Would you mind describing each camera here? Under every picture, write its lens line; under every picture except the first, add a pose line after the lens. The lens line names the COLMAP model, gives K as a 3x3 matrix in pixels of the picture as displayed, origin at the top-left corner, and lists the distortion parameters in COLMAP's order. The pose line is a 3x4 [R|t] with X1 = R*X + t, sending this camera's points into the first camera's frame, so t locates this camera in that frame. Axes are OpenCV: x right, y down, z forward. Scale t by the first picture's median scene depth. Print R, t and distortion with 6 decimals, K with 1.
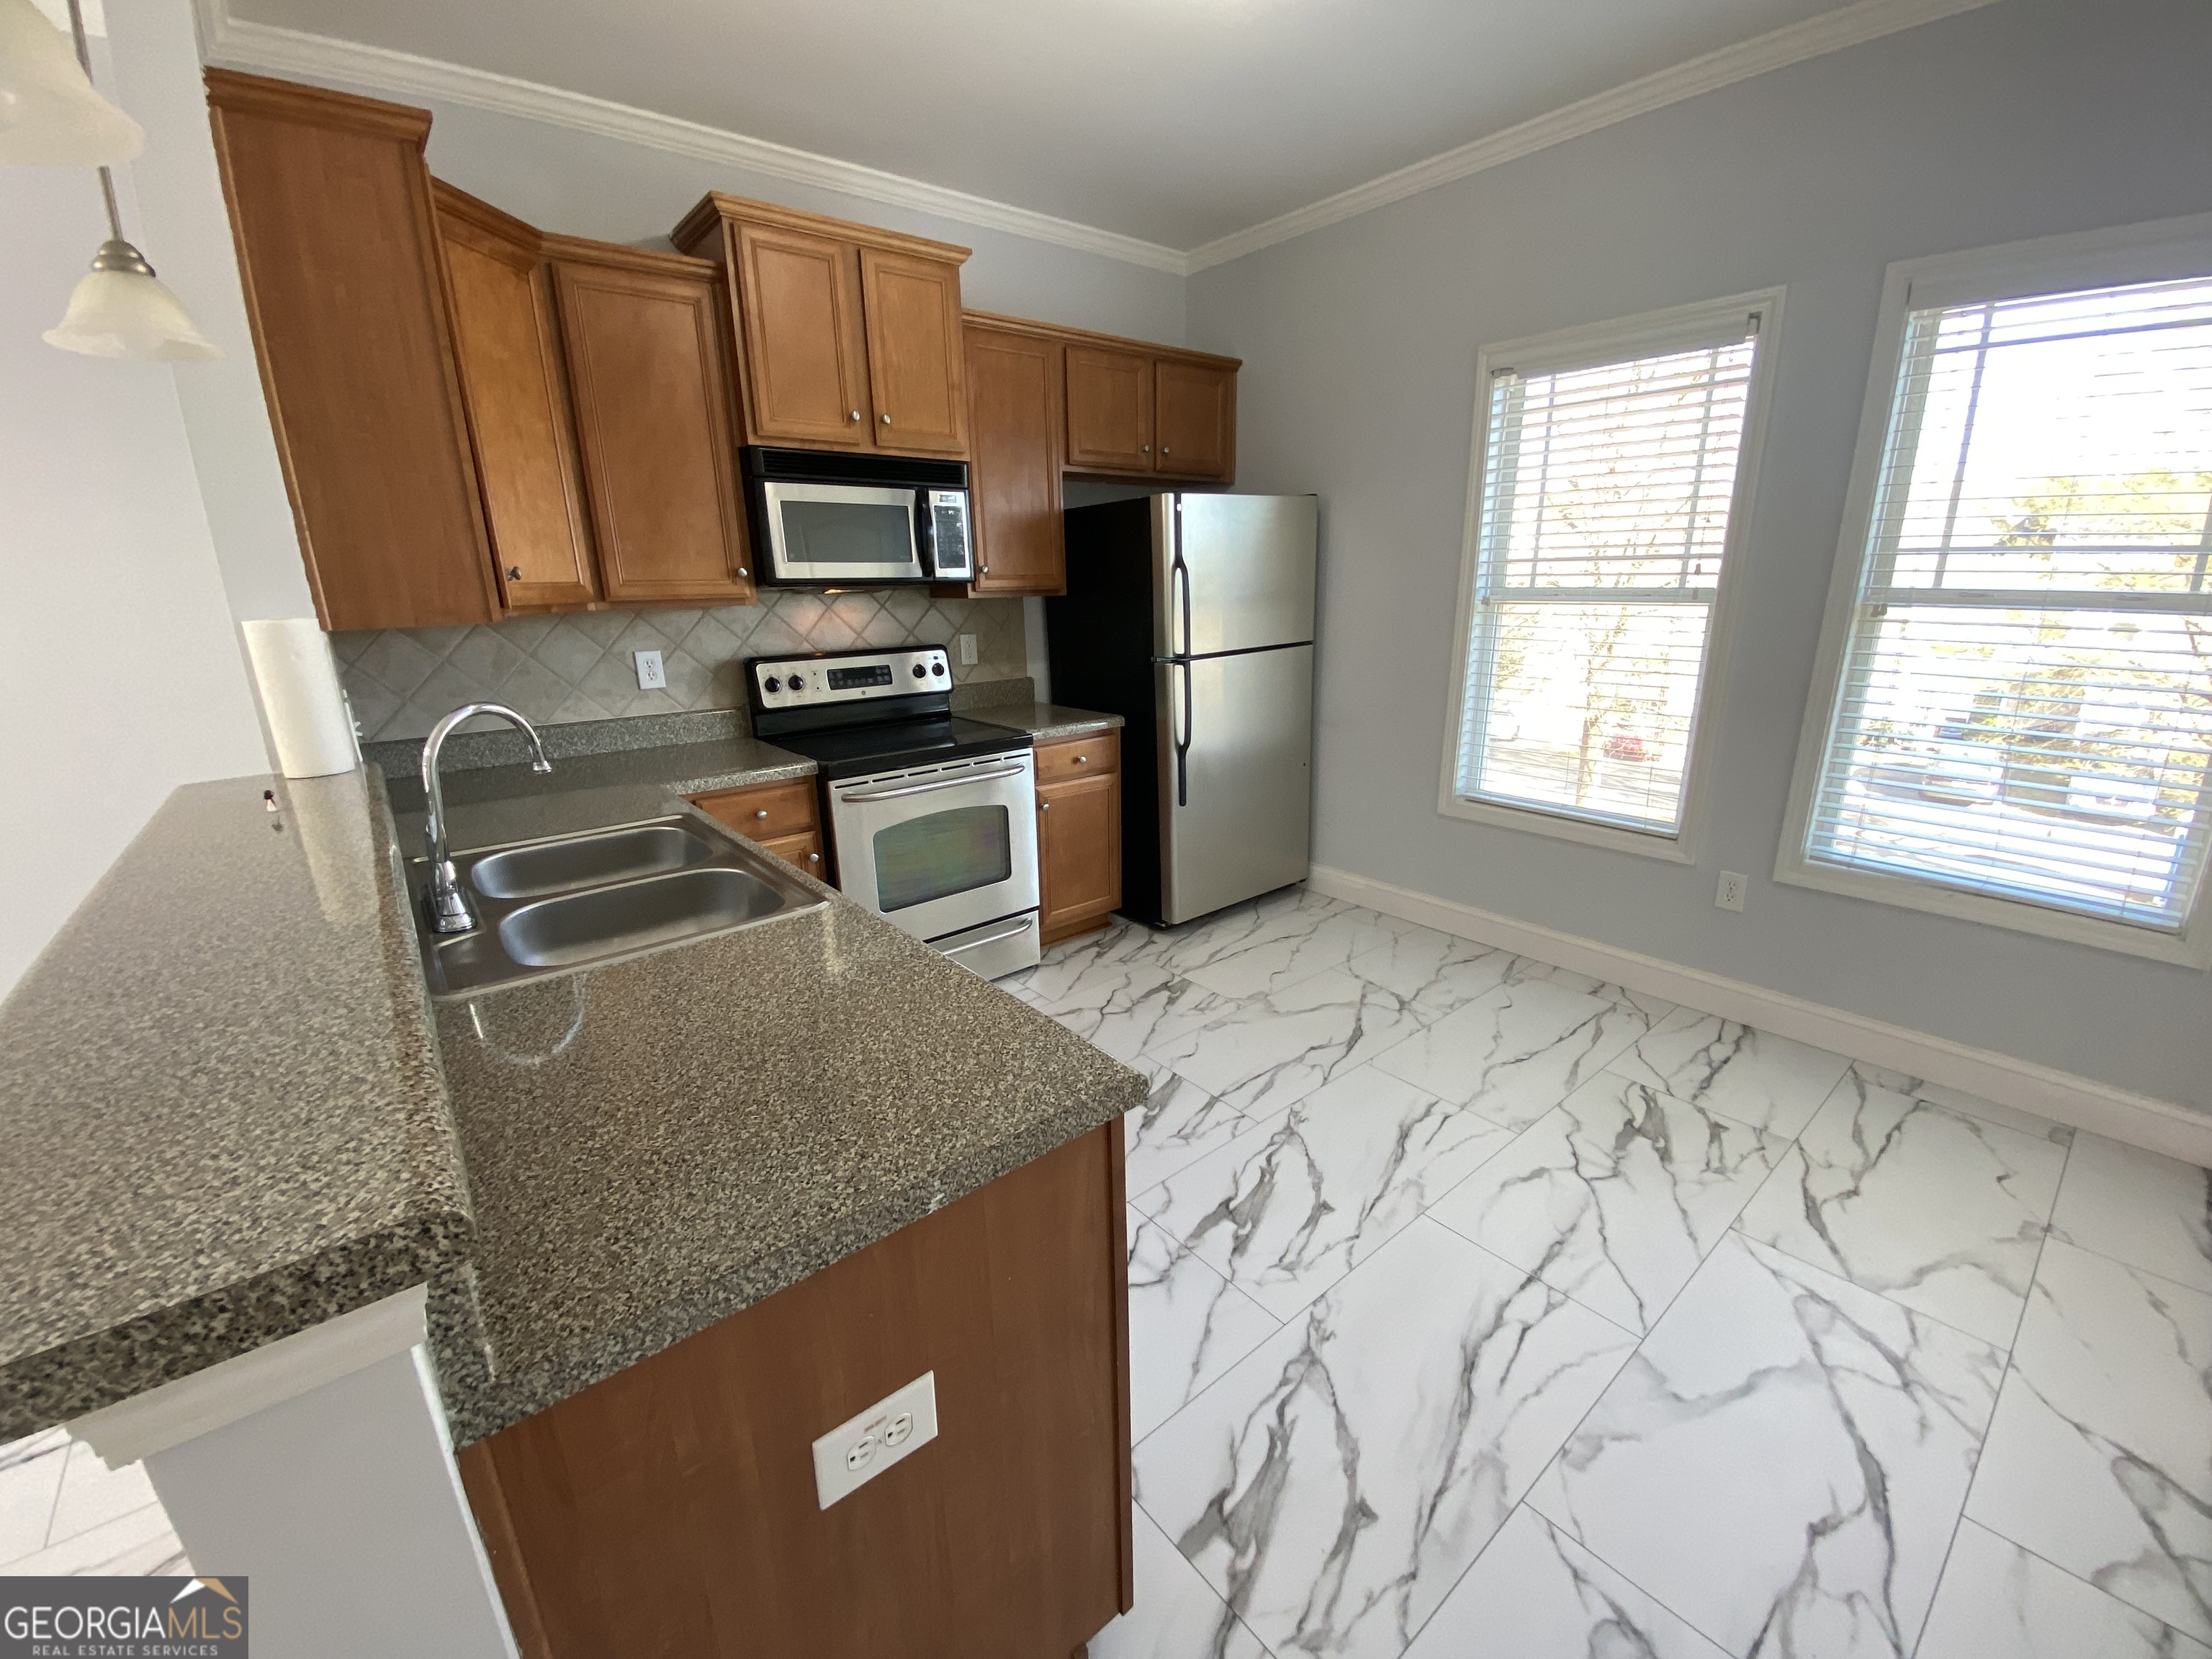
lens RADIAL K [[883.8, 0, 1096.5], [0, 883.8, 825.2], [0, 0, 1]] dist [0.025037, -0.020503]
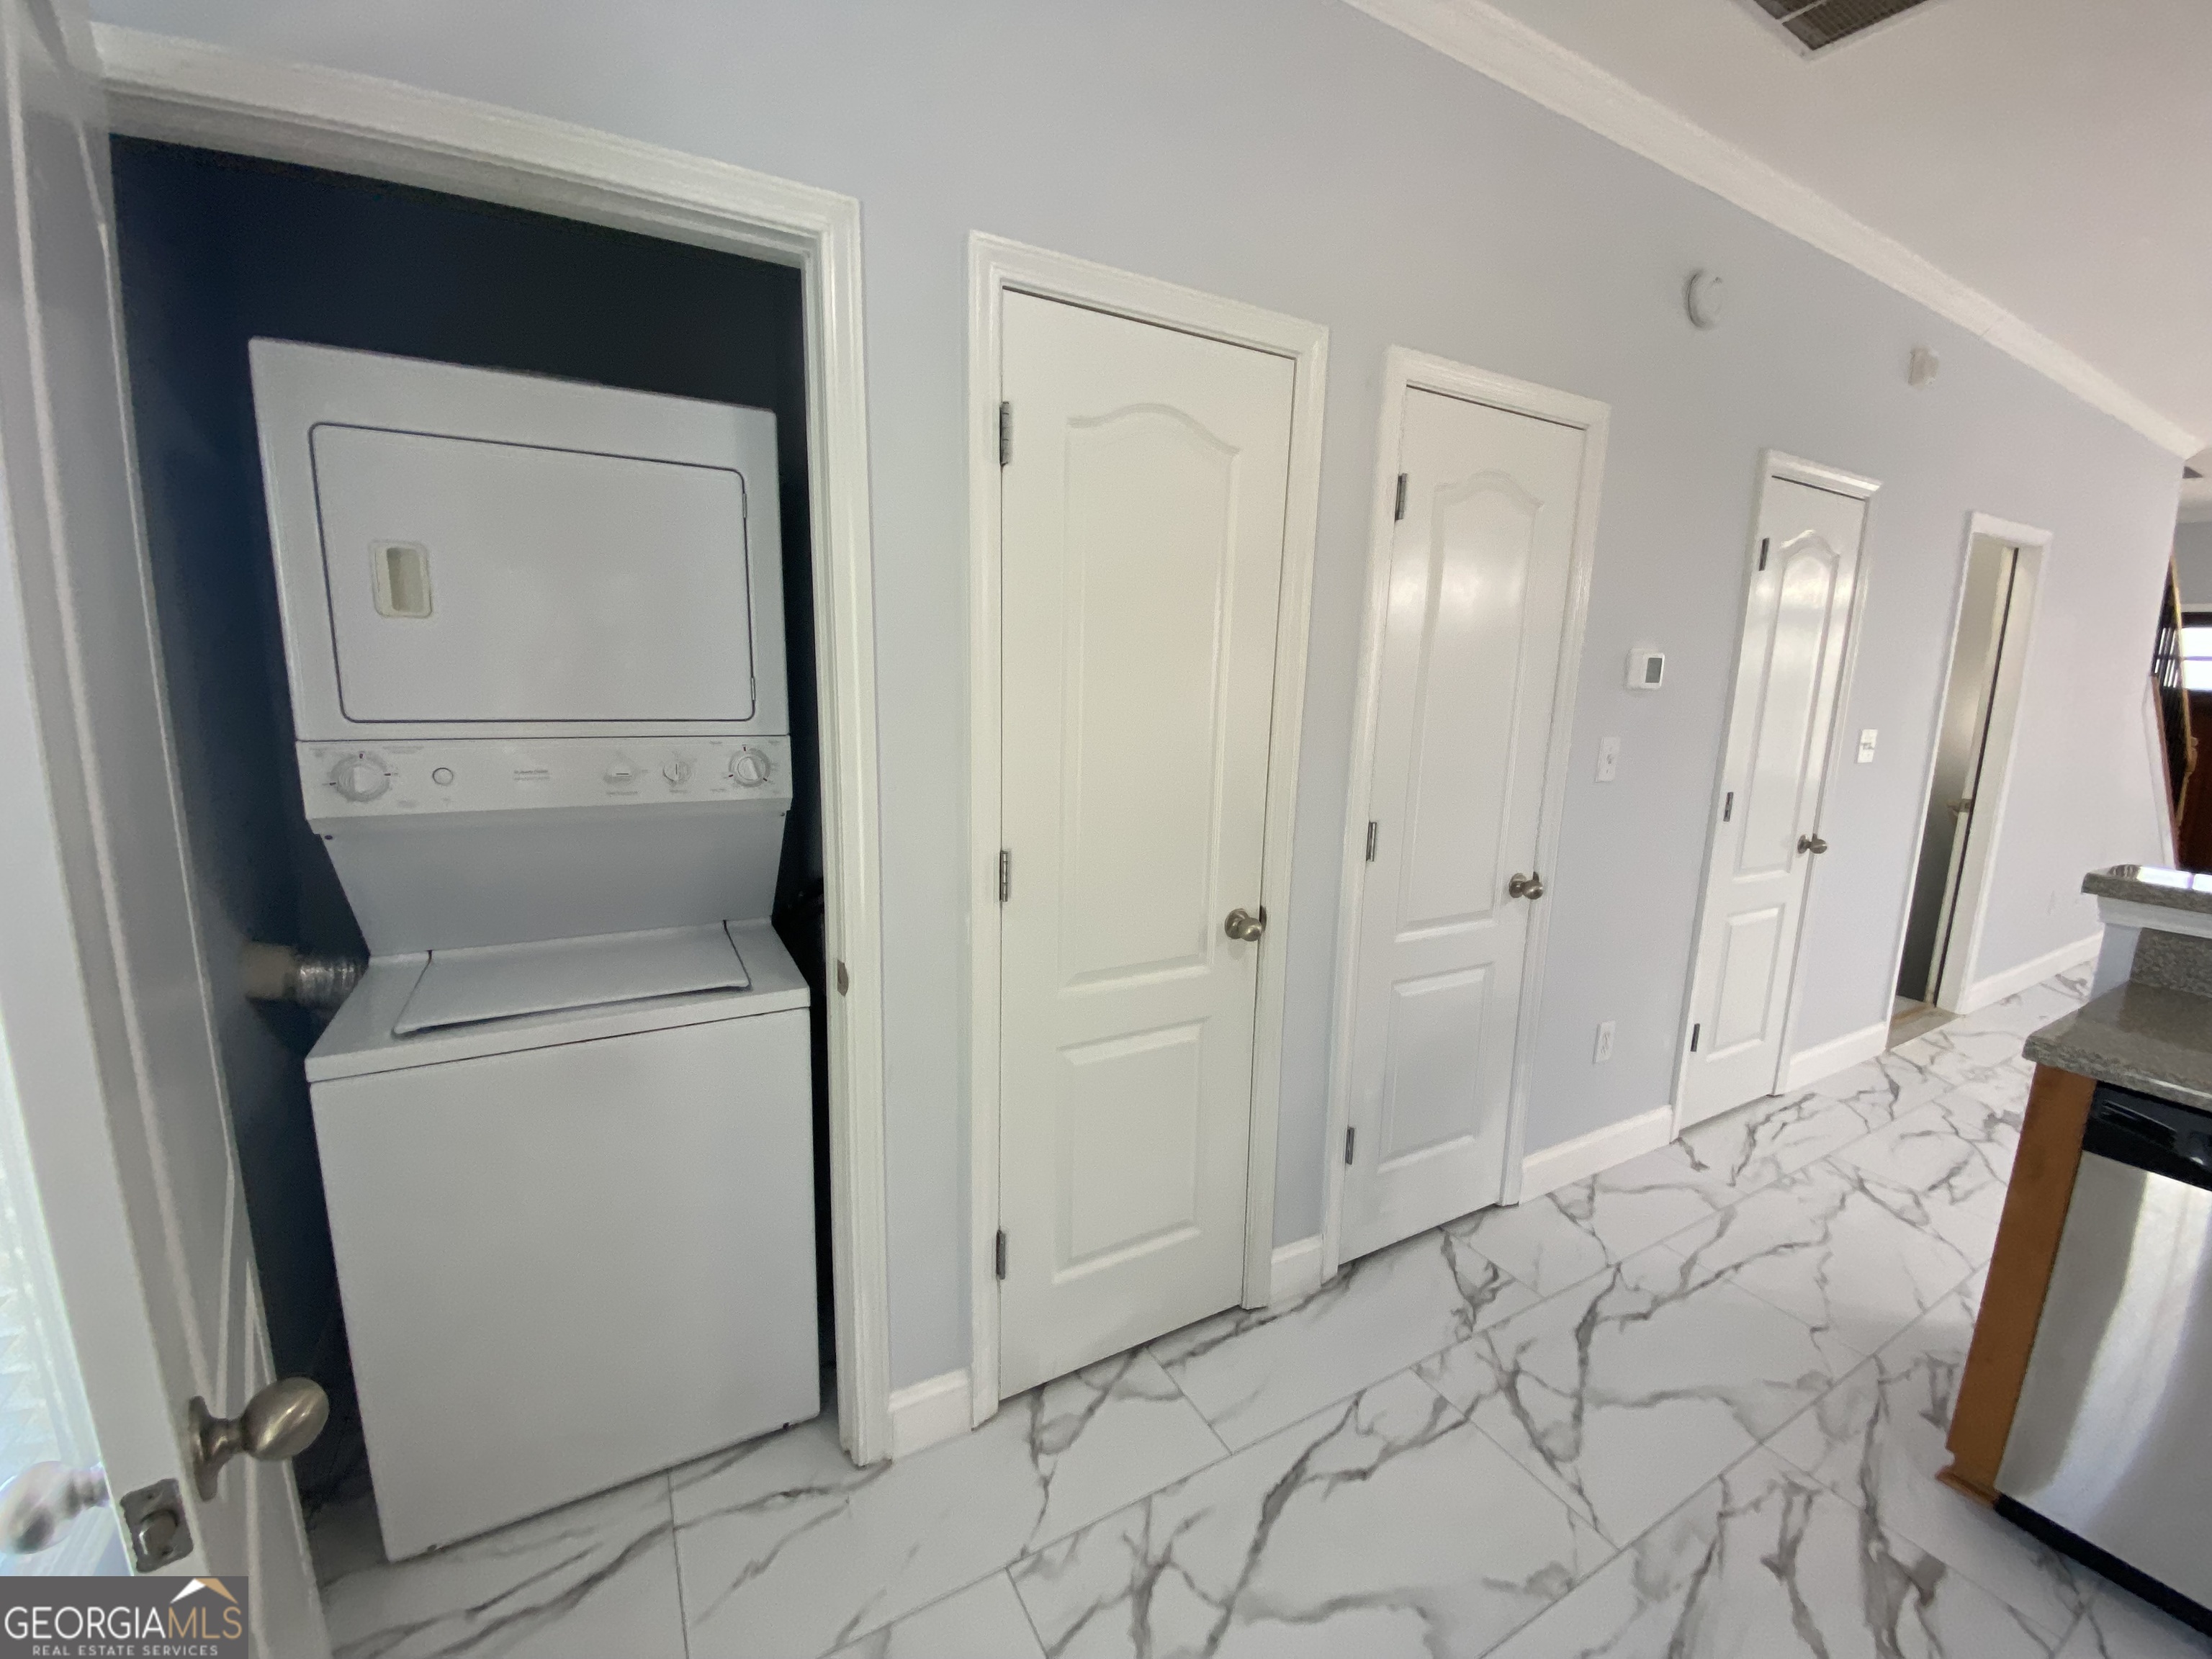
lens RADIAL K [[898.1, 0, 1103.2], [0, 898.1, 825.8], [0, 0, 1]] dist [0.018964, -0.019256]
pose [[-0.986450, -0.032148, 0.160881, 0.454064], [0.039891, 0.904184, 0.425277, -0.248132], [-0.159137, 0.425933, -0.890650, 0.810777]]
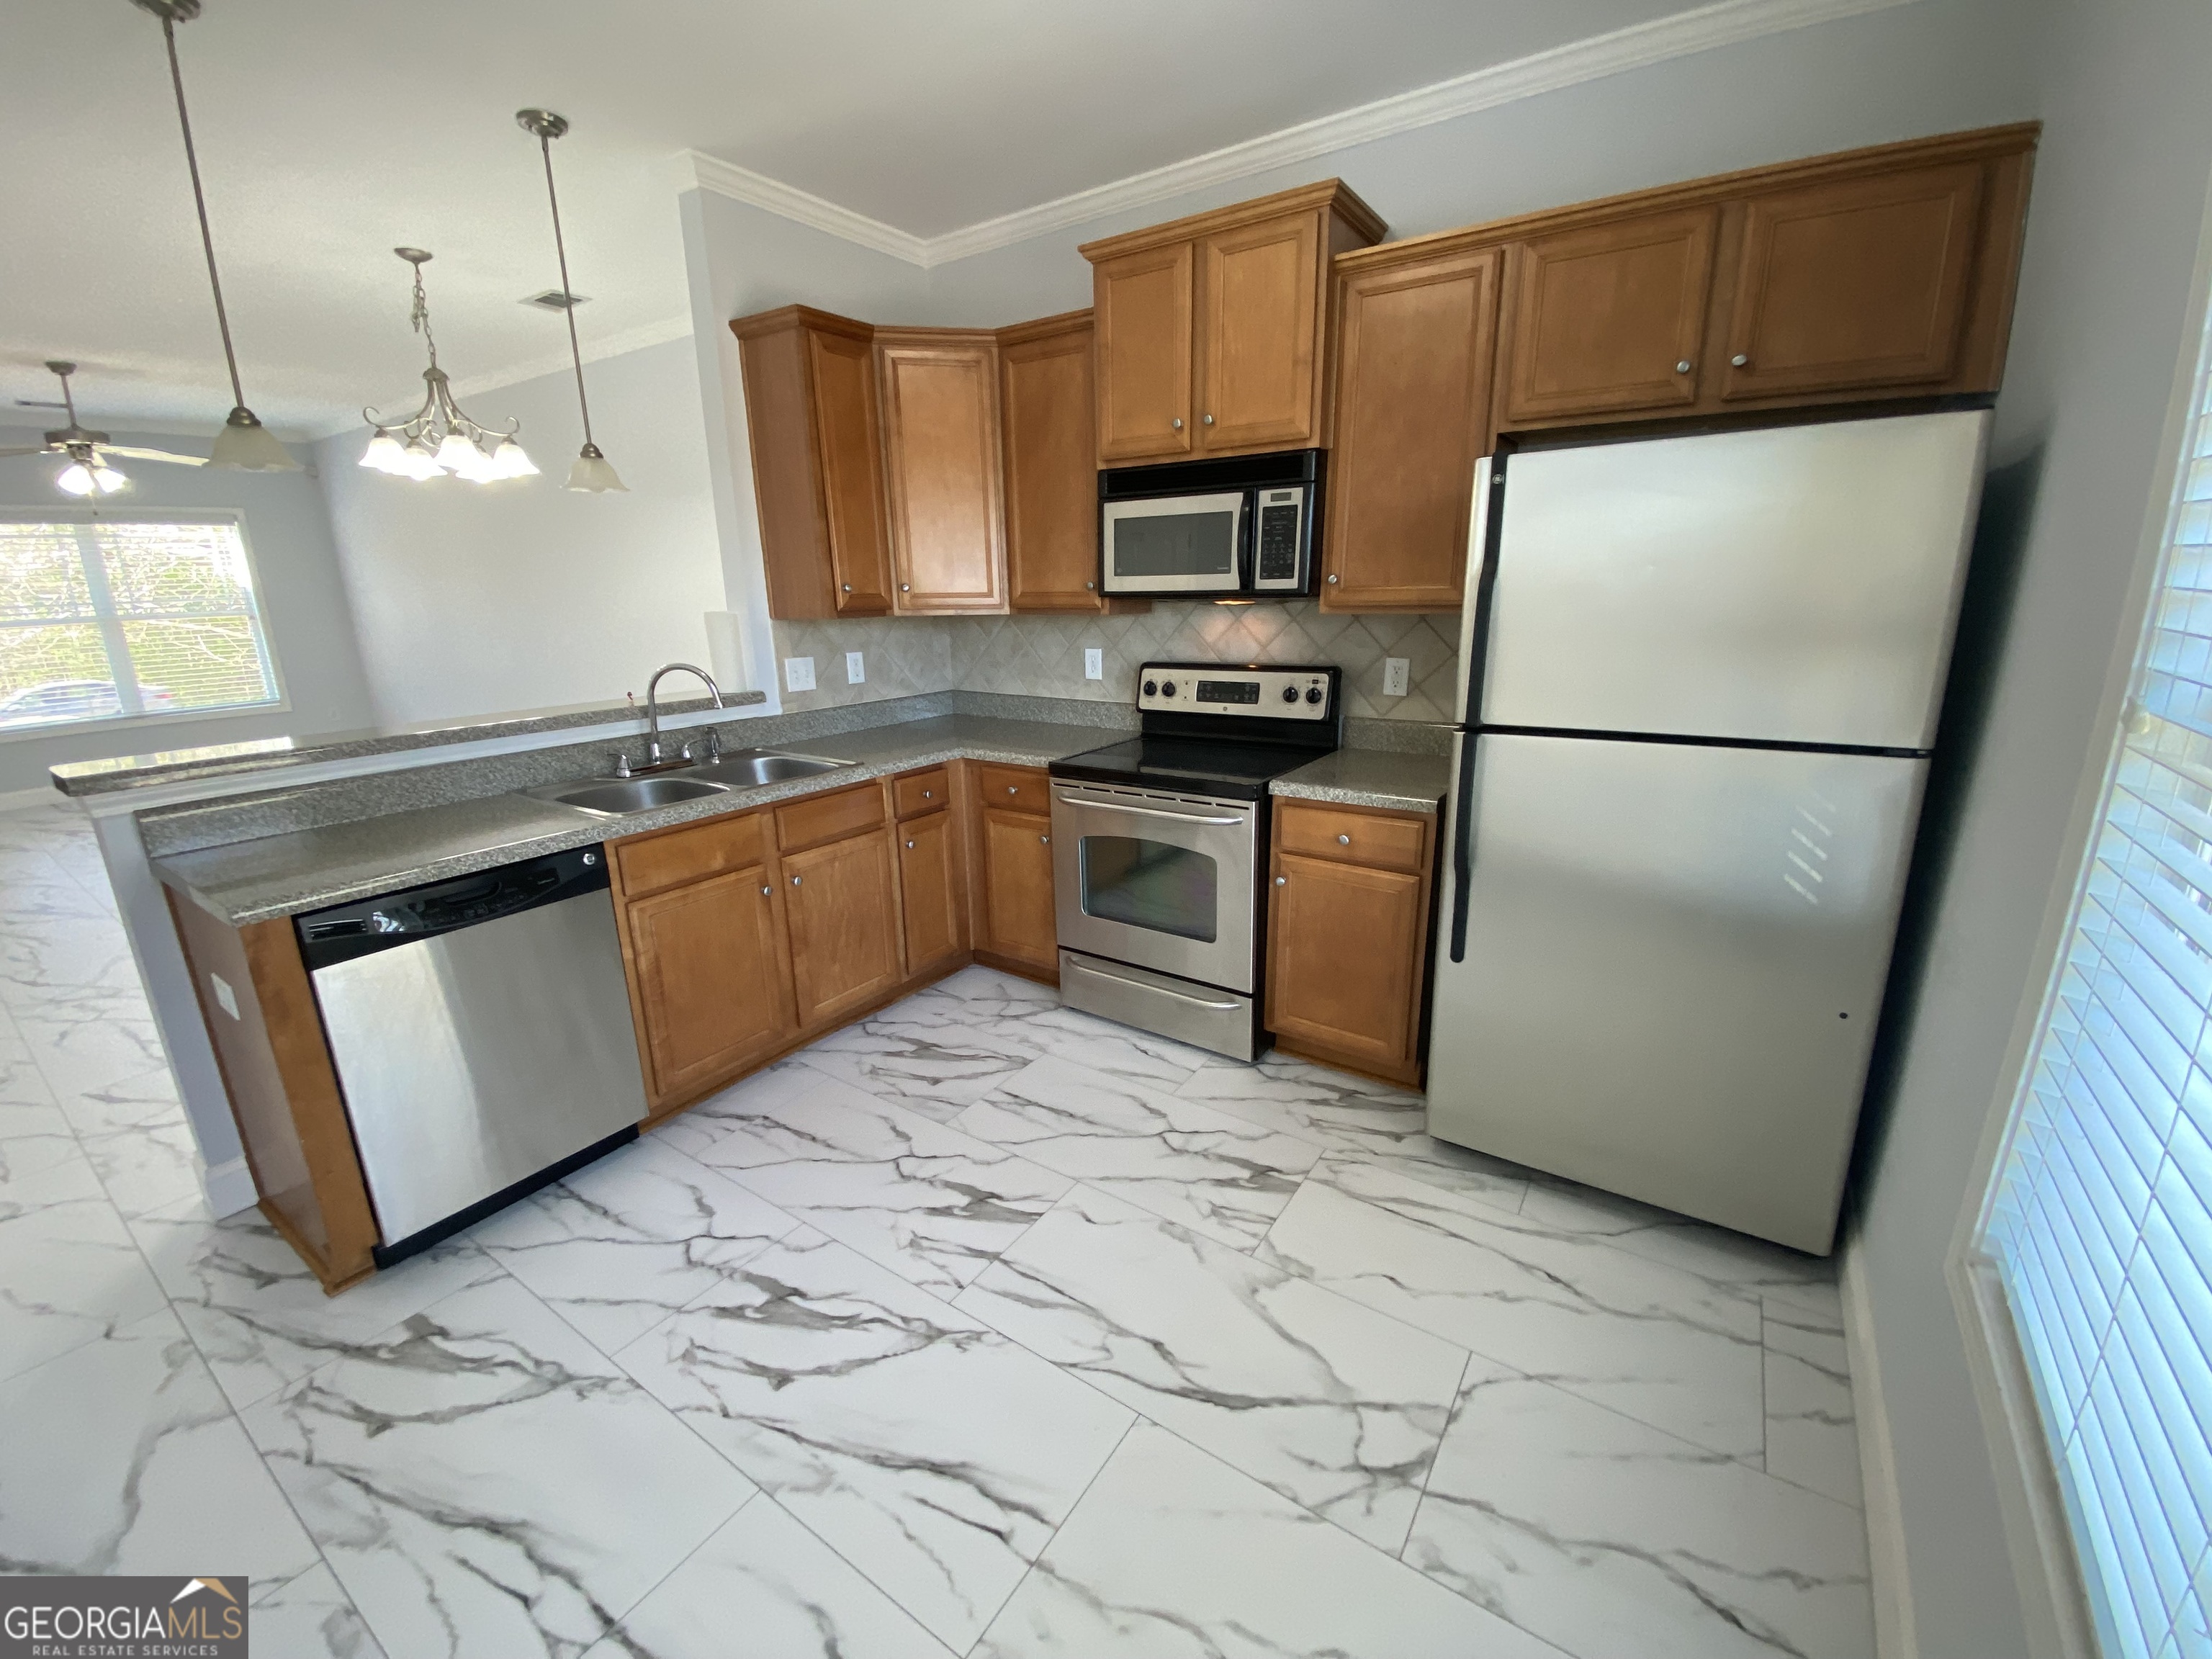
lens RADIAL K [[888.4, 0, 1101.8], [0, 888.4, 829.9], [0, 0, 1]] dist [0.025515, -0.022213]
pose [[0.293094, 0.266217, -0.918273, 0.676877], [-0.251603, 0.948075, 0.194550, -0.198908], [0.922384, 0.174019, 0.344856, 0.632647]]
